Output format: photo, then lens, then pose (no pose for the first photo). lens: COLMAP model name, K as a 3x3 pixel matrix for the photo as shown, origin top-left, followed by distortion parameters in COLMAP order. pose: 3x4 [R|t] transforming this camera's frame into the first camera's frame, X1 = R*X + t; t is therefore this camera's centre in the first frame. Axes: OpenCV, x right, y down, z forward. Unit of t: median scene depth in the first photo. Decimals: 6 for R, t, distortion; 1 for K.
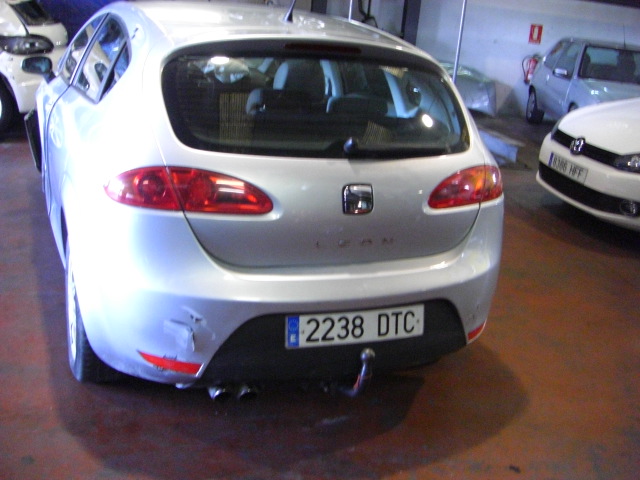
lens RADIAL K [[709.9, 0, 320.0], [0, 709.9, 240.0], [0, 0, 1]] dist [-0.130244, 0.008832]
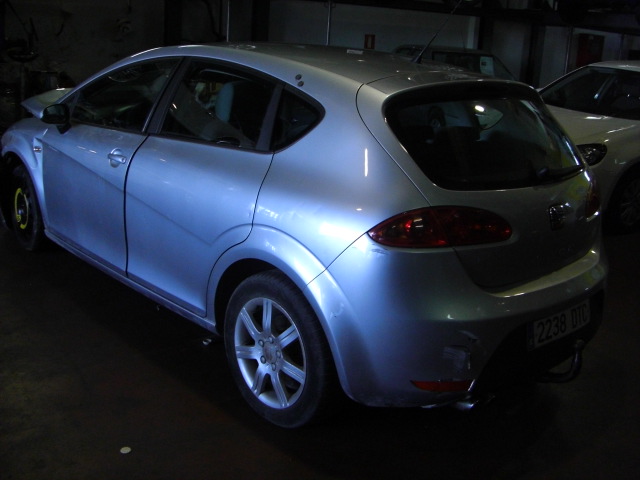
lens RADIAL K [[709.9, 0, 320.0], [0, 709.9, 240.0], [0, 0, 1]] dist [-0.130244, 0.008832]
pose [[0.941585, -0.131580, 0.310007, -0.672997], [0.135295, 0.990759, 0.009586, -0.081316], [-0.308403, 0.032917, 0.950686, 0.012246]]
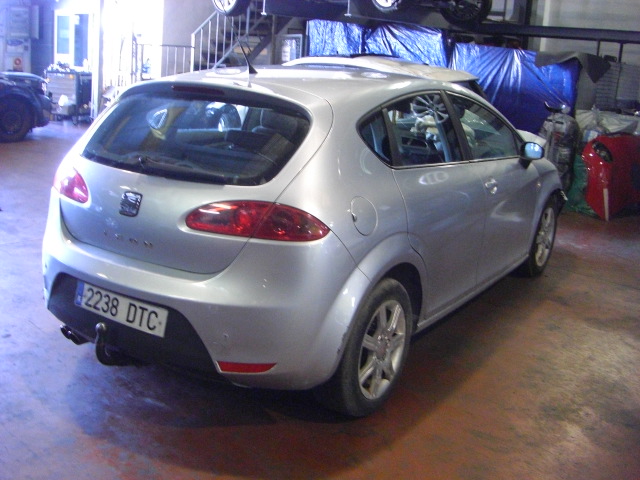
lens RADIAL K [[708.6, 0, 320.0], [0, 708.6, 240.0], [0, 0, 1]] dist [0.009165, 0.007146]
pose [[0.540949, 0.146249, -0.828242, 1.244042], [-0.268214, 0.963346, -0.005072, -0.077765], [0.797142, 0.224890, 0.560347, 0.570878]]
